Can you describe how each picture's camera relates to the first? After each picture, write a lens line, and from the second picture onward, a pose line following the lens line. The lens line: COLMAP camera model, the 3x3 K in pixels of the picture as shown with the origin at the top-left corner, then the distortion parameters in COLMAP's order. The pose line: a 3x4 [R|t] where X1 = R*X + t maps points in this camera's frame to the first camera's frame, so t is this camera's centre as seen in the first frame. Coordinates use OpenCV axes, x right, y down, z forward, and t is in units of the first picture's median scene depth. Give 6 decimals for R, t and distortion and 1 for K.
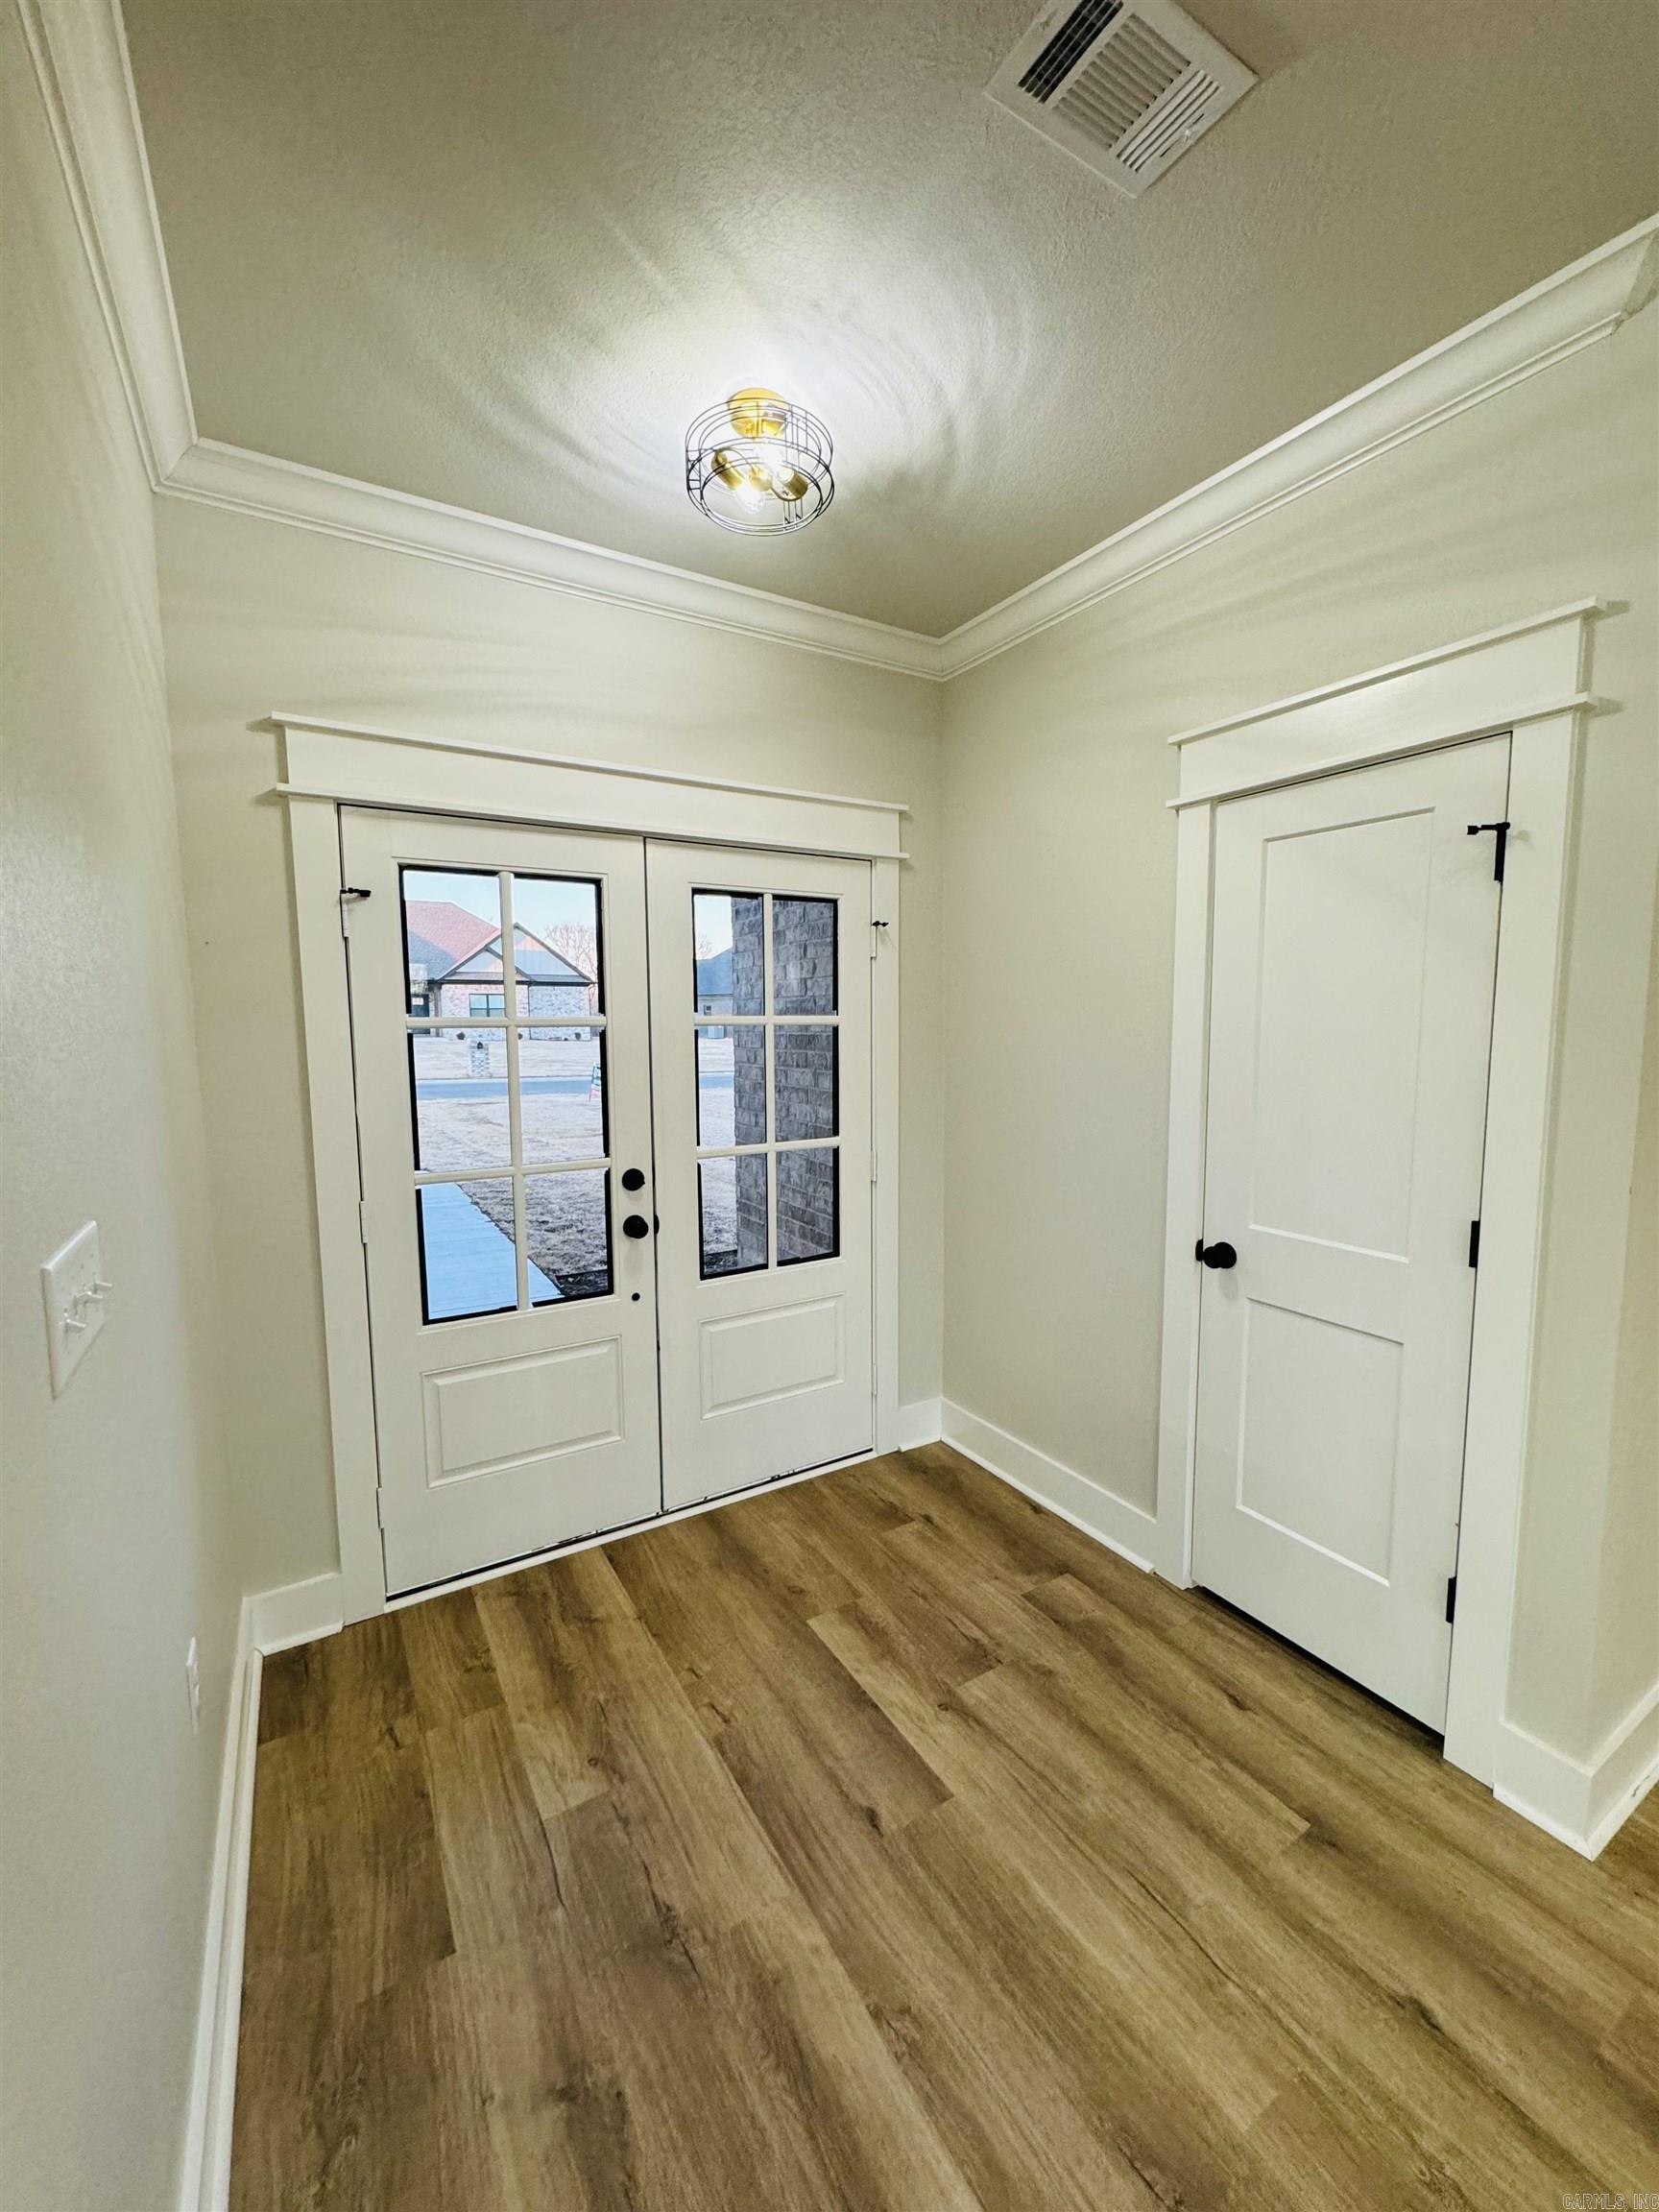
lens RADIAL K [[870.3, 0, 832.8], [0, 870.3, 1105.4], [0, 0, 1]] dist [-0.000398, 0.000045]
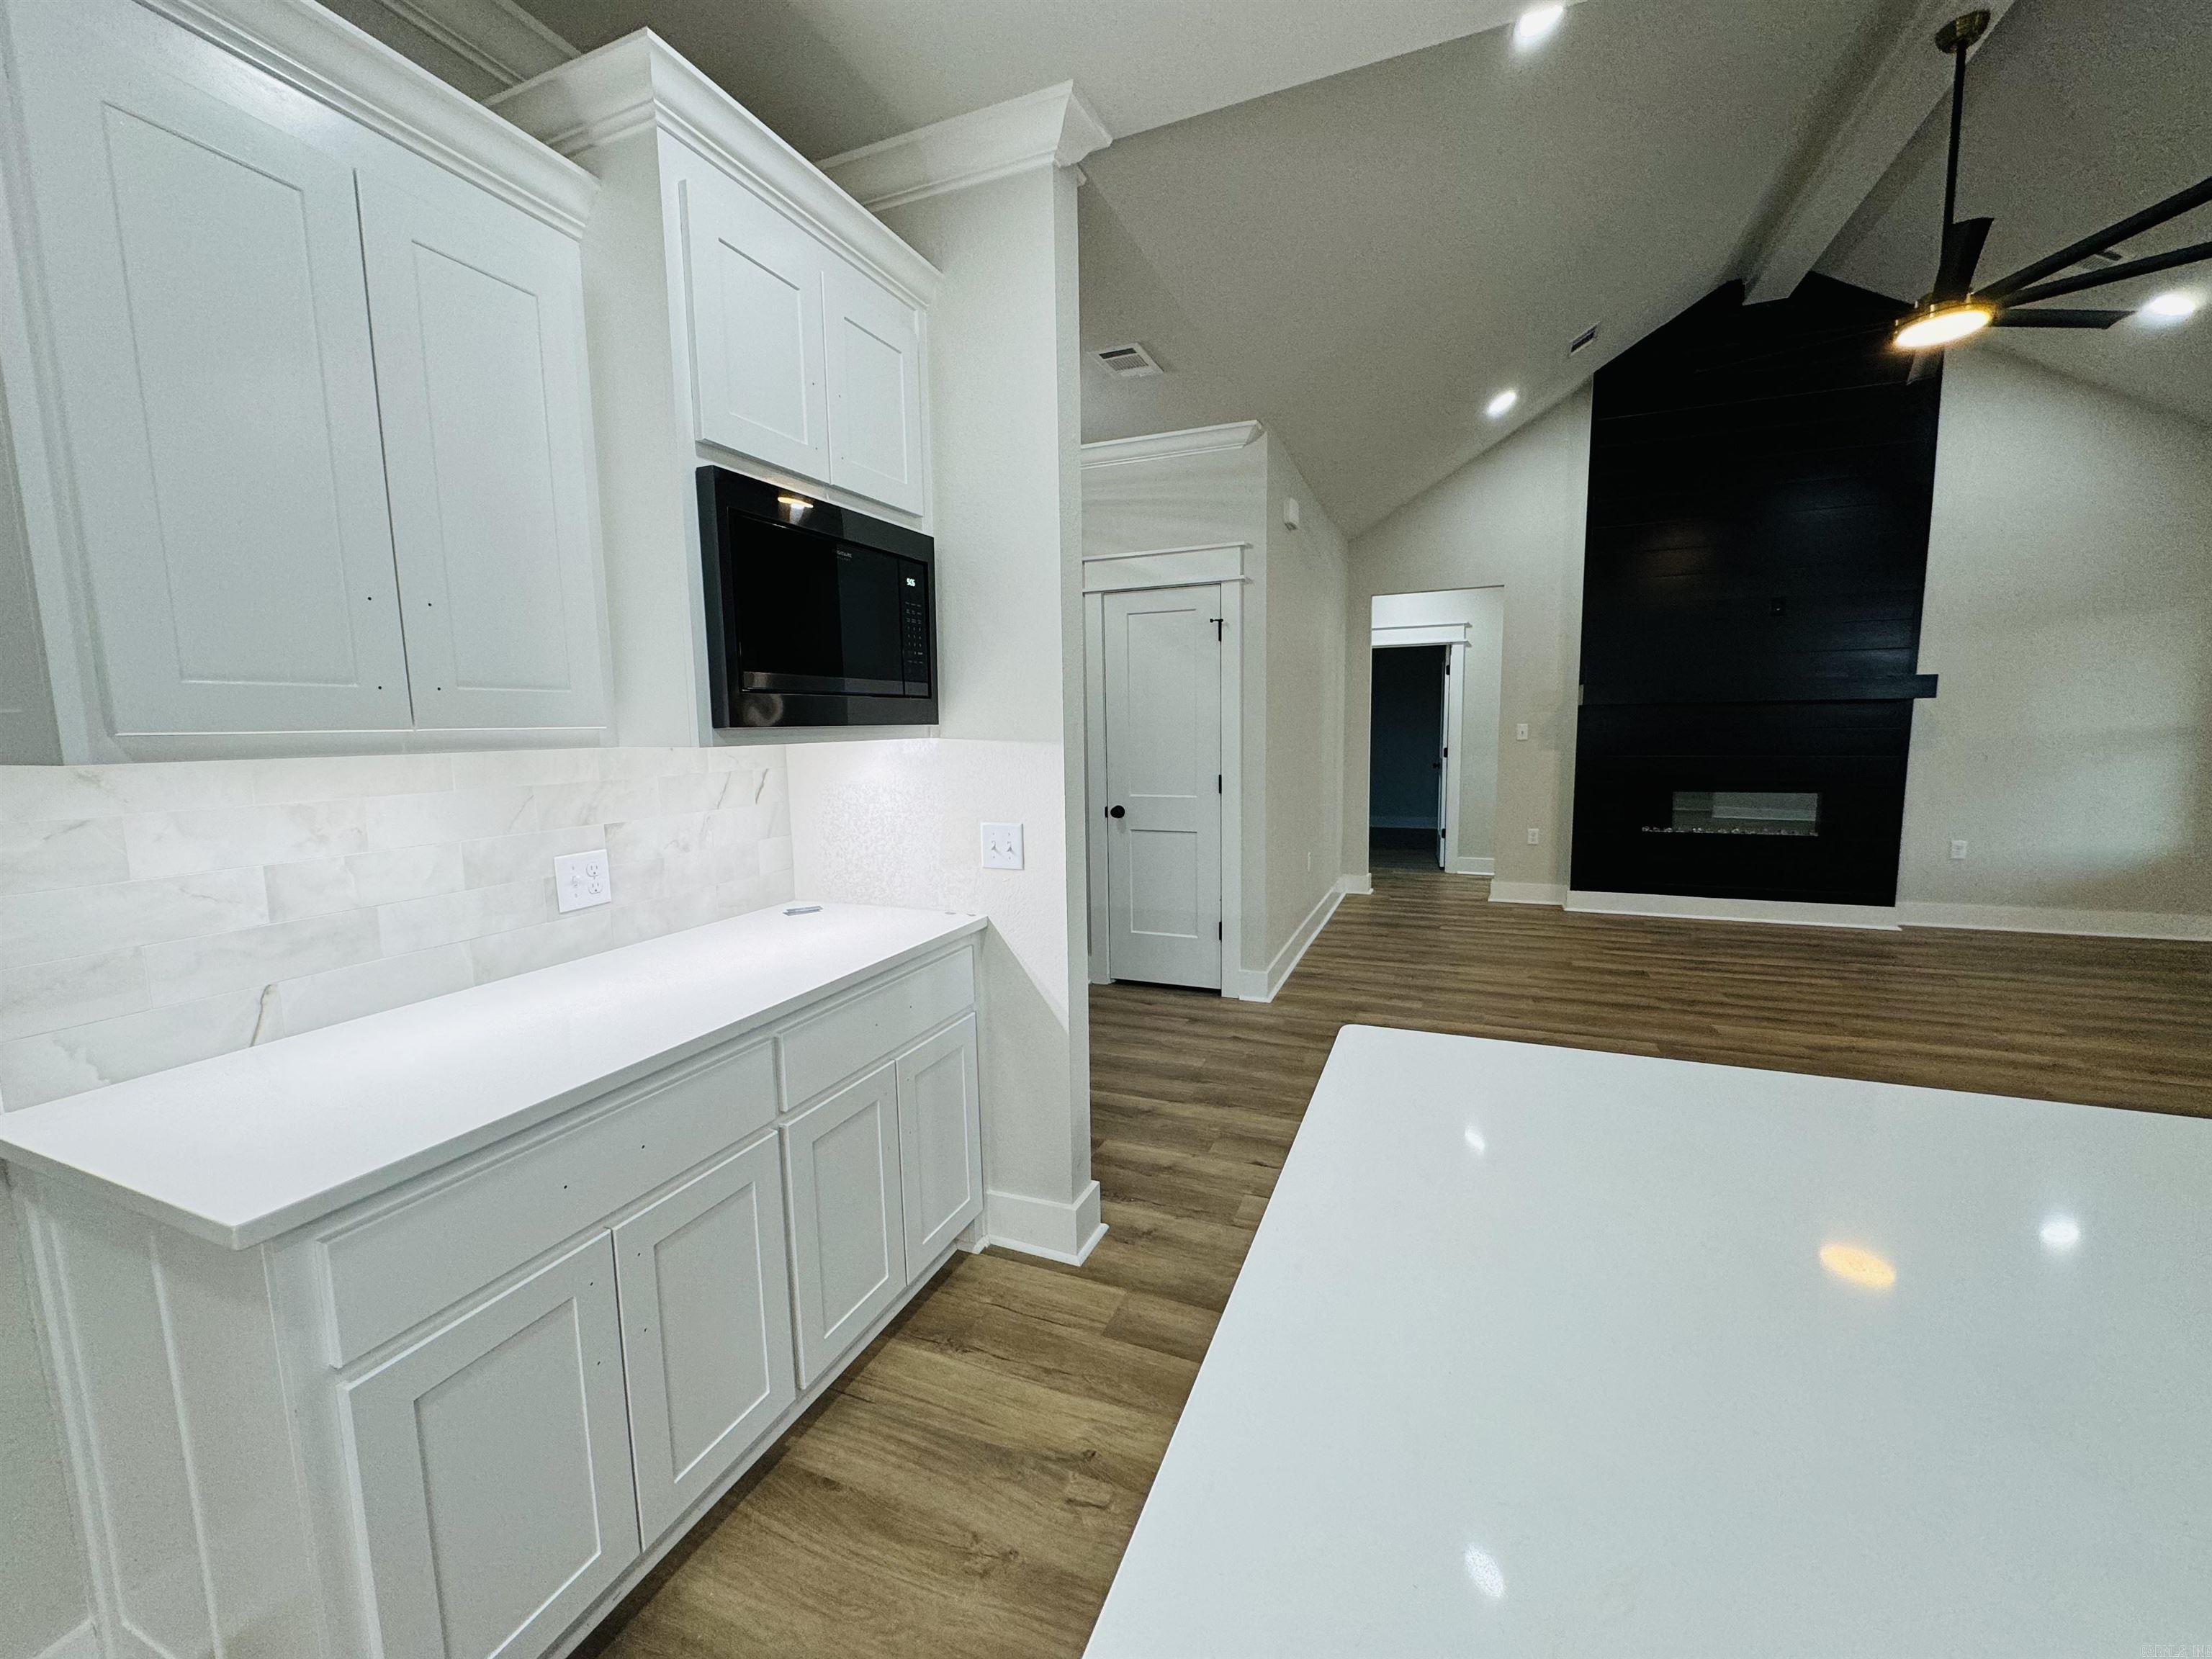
lens RADIAL K [[870.3, 0, 1098.6], [0, 870.3, 826.2], [0, 0, 1]] dist [-0.000398, 0.000045]
pose [[0.811870, -0.076299, 0.578831, -0.986052], [0.069599, 0.997002, 0.033801, 0.165553], [-0.579675, 0.012844, 0.814747, -0.823438]]
